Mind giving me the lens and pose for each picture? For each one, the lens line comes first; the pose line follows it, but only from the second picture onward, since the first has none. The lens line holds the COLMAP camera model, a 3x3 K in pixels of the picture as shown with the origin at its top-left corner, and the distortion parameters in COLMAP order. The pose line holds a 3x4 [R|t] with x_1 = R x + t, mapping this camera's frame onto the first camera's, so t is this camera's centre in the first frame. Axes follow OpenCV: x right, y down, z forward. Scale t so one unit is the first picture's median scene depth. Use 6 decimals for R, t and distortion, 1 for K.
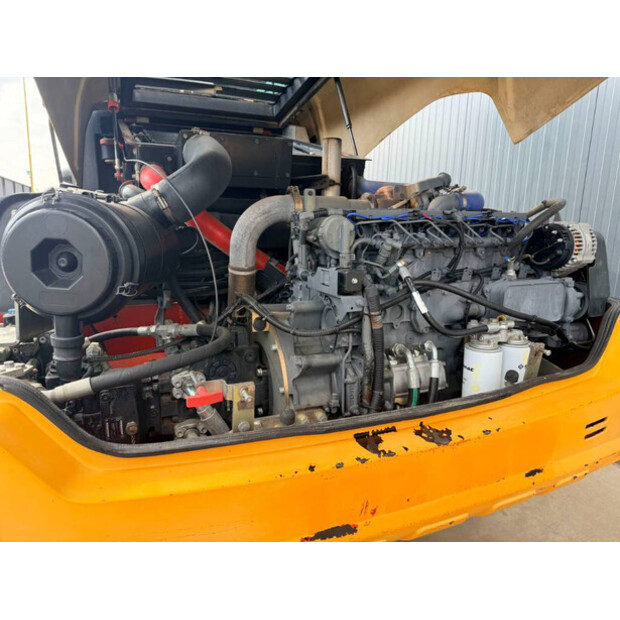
lens RADIAL K [[435.3, 0, 310.0], [0, 435.3, 310.0], [0, 0, 1]] dist [0.077402, -0.114424]
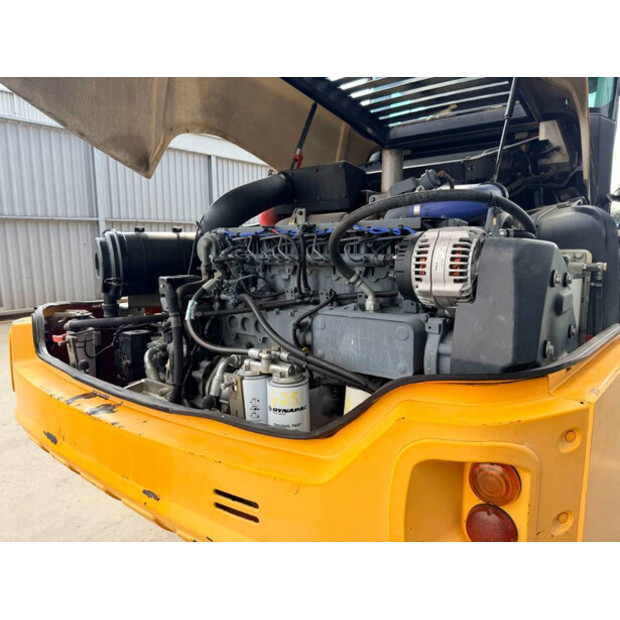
lens RADIAL K [[435.3, 0, 310.0], [0, 435.3, 310.0], [0, 0, 1]] dist [0.077402, -0.114424]
pose [[0.501993, 0.116929, -0.856931, 1.381210], [-0.159907, 0.986284, 0.040906, -0.114854], [0.849961, 0.116495, 0.513805, 0.718453]]
